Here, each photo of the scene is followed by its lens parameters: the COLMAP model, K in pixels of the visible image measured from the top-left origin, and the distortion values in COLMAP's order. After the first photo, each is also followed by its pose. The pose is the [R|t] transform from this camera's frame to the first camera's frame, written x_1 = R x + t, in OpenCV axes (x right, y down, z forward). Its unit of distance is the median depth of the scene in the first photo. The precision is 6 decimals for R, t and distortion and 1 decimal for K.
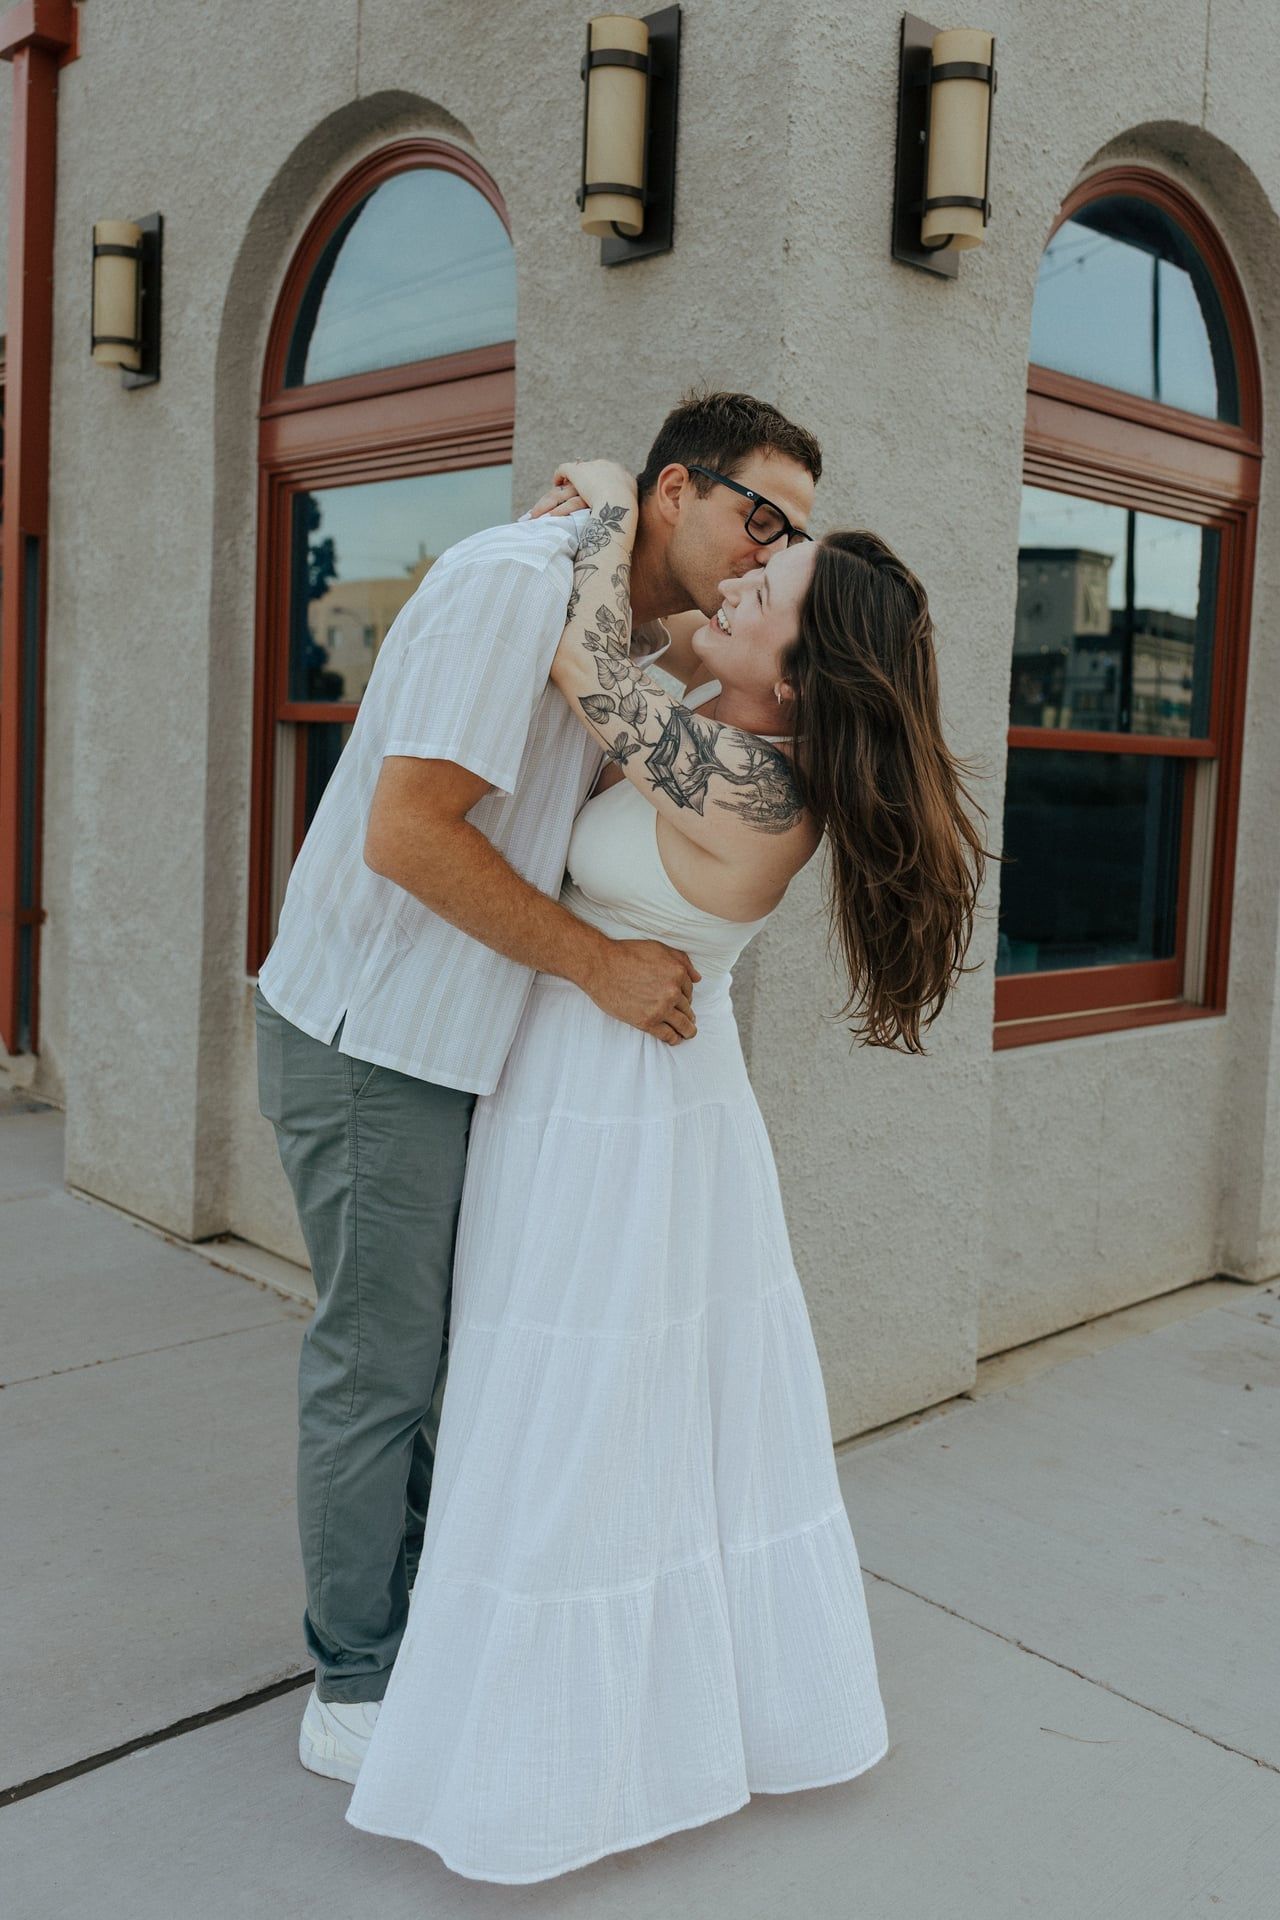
lens RADIAL K [[2769.4, 0, 590.5], [0, 2769.4, 977.8], [0, 0, 1]] dist [0.059683, 0.000000]
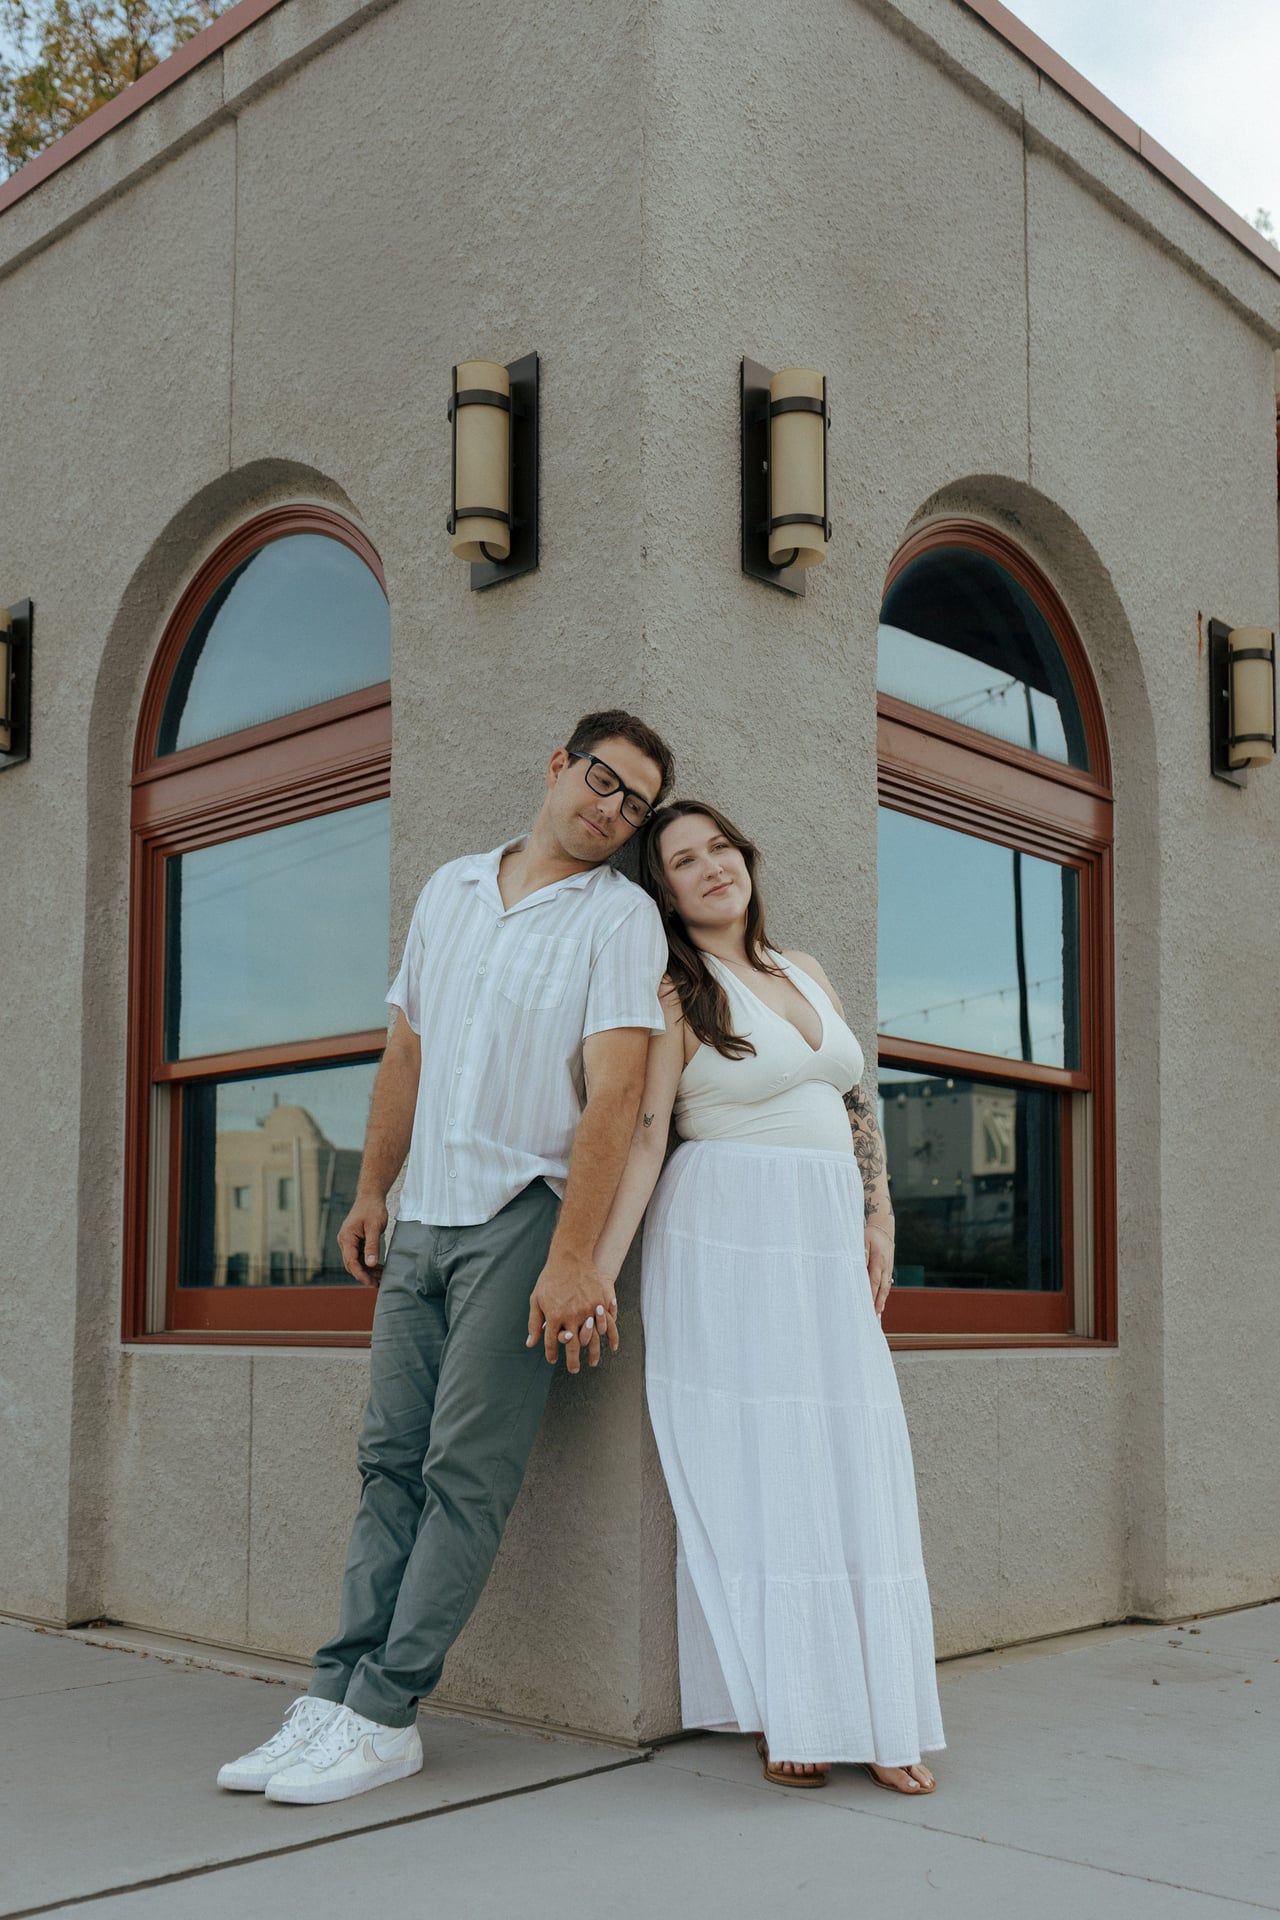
lens RADIAL K [[3062.1, 0, 645.9], [0, 3062.1, 963.8], [0, 0, 1]] dist [0.084449, 0.000000]
pose [[0.997453, -0.028110, 0.065554, -0.007909], [0.039922, 0.981644, -0.186500, 0.078818], [-0.059108, 0.188642, 0.980266, -0.095174]]
